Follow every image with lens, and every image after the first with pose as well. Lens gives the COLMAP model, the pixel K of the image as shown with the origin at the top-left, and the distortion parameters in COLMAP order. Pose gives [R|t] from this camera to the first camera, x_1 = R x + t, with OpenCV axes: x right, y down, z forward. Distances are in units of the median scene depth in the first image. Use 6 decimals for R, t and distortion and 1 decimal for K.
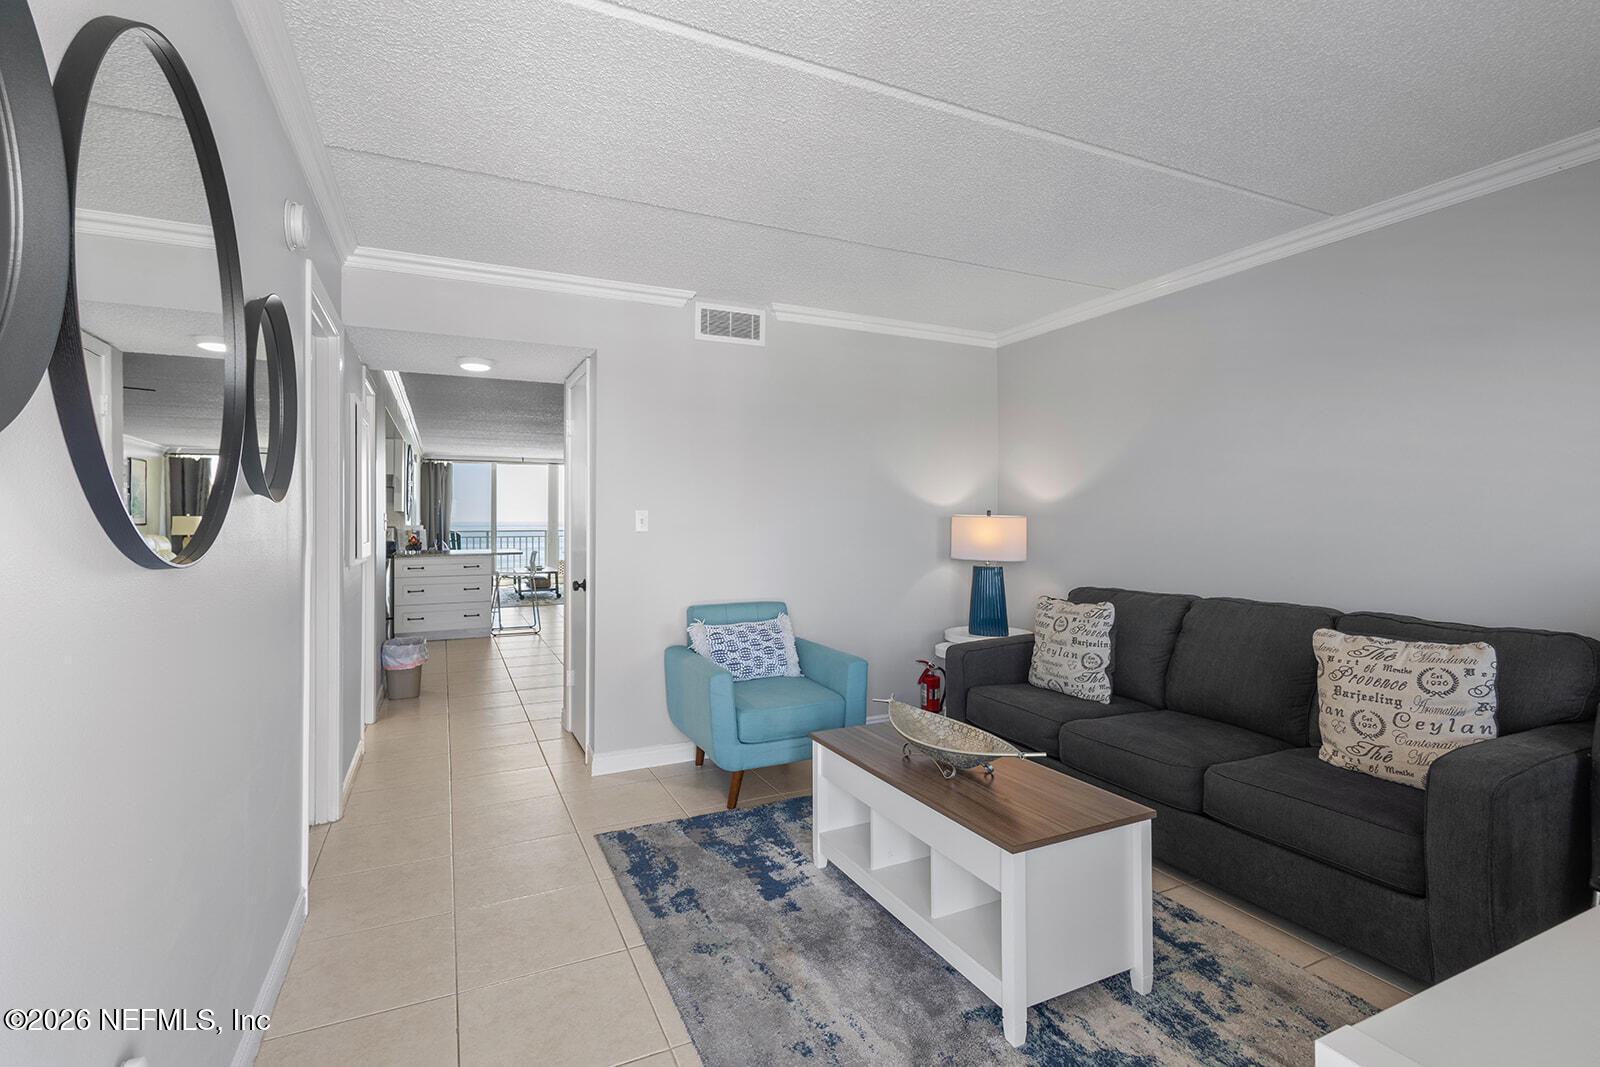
lens RADIAL K [[741.9, 0, 809.0], [0, 741.9, 533.1], [0, 0, 1]] dist [0.010768, 0.002701]
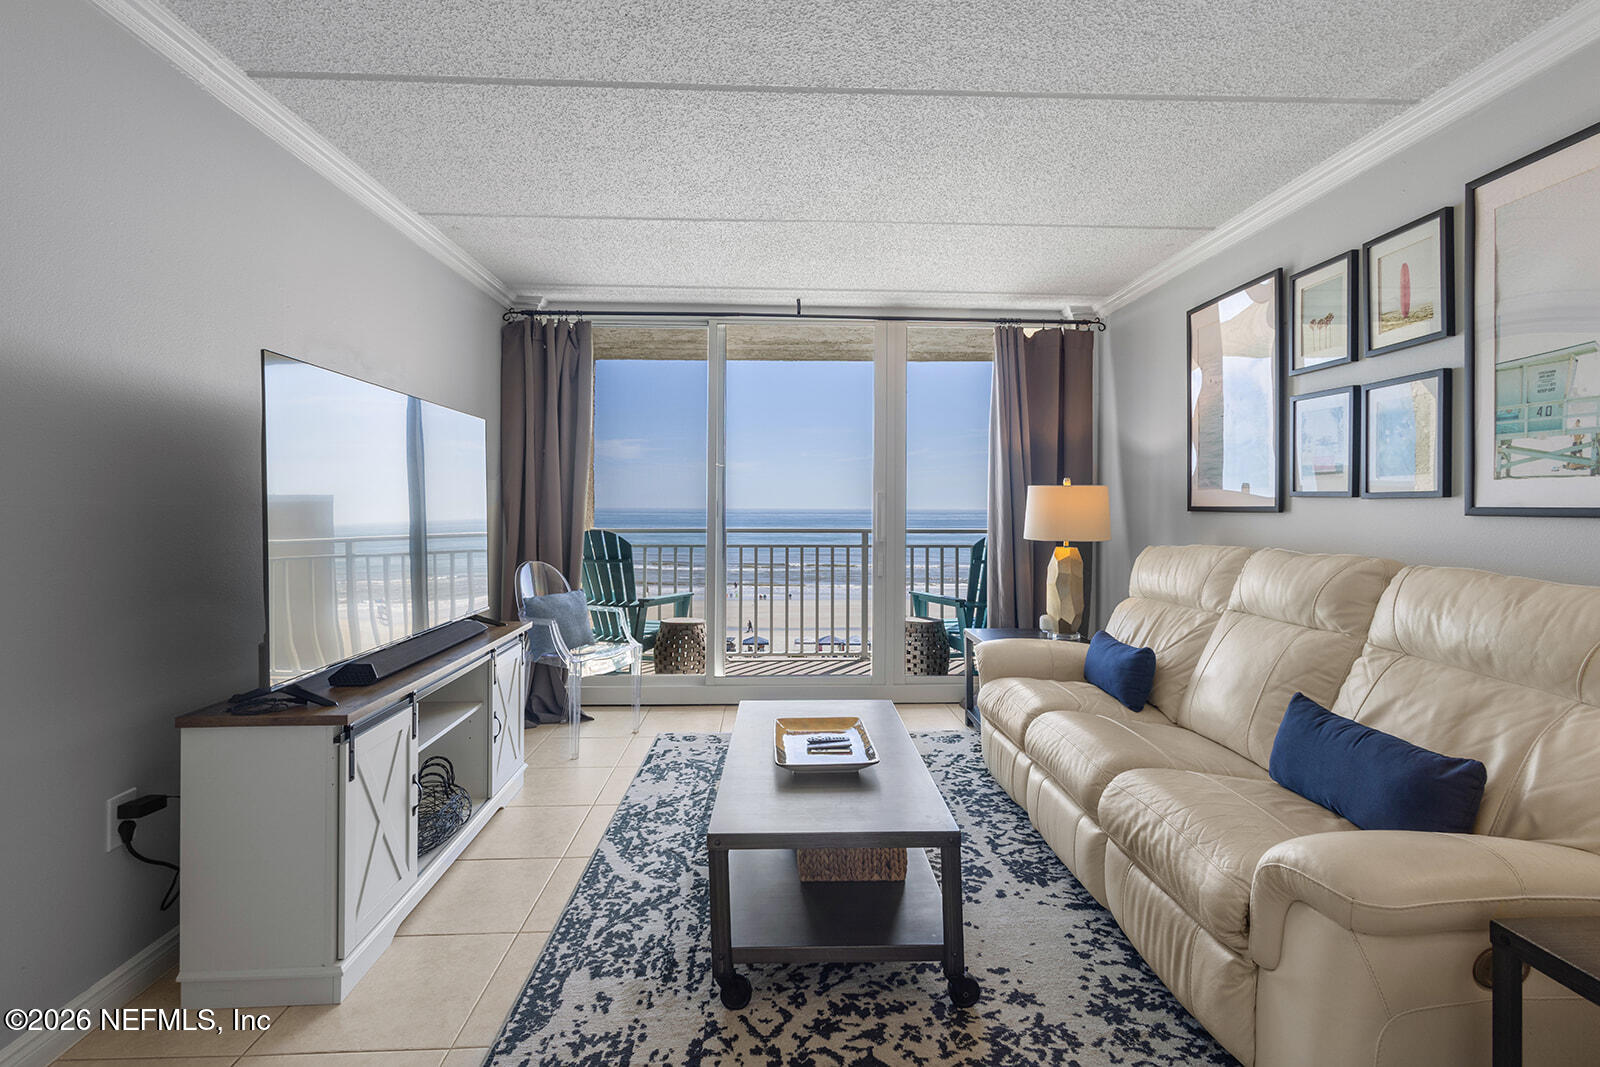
lens RADIAL K [[741.9, 0, 803.0], [0, 741.9, 522.0], [0, 0, 1]] dist [0.010768, 0.002701]
pose [[0.914808, 0.006815, -0.403831, -0.258946], [-0.005528, 0.999975, 0.004352, -0.008694], [0.403851, -0.001749, 0.914823, 0.722248]]
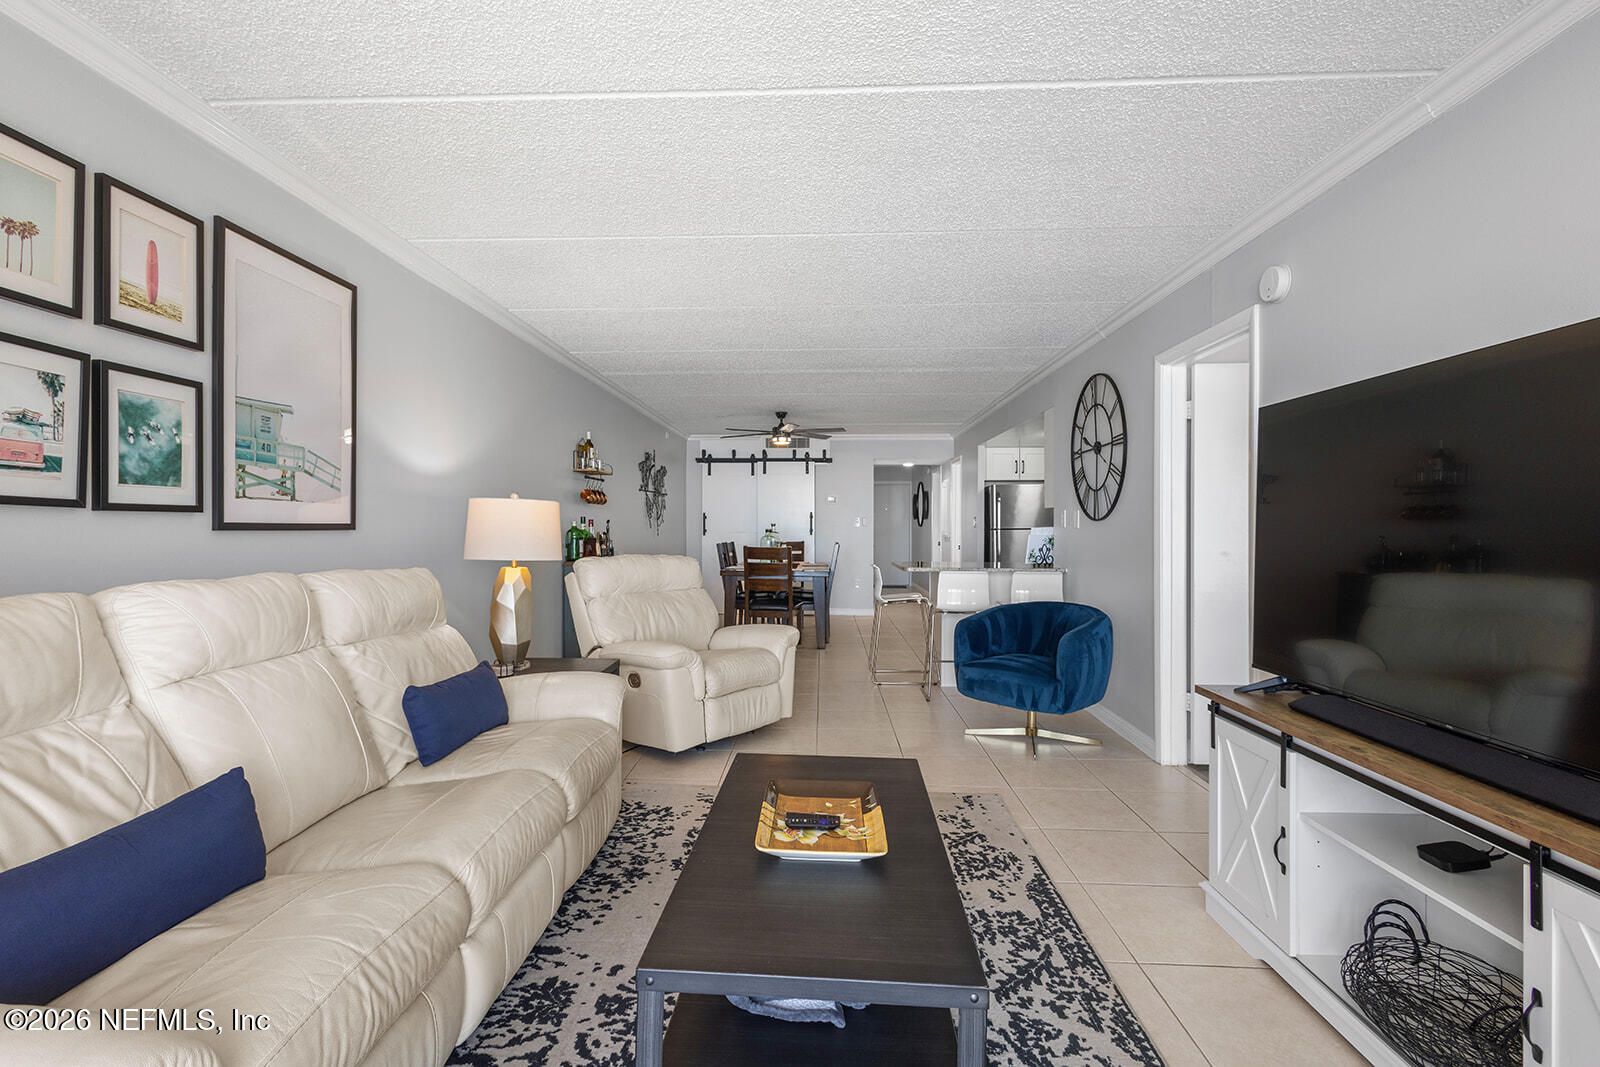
lens RADIAL K [[741.9, 0, 798.4], [0, 741.9, 526.1], [0, 0, 1]] dist [0.010768, 0.002701]
pose [[-0.879459, -0.005185, 0.475946, -0.370636], [0.001932, 0.999894, 0.014463, -0.012636], [-0.475970, 0.013639, -0.879356, 0.970192]]
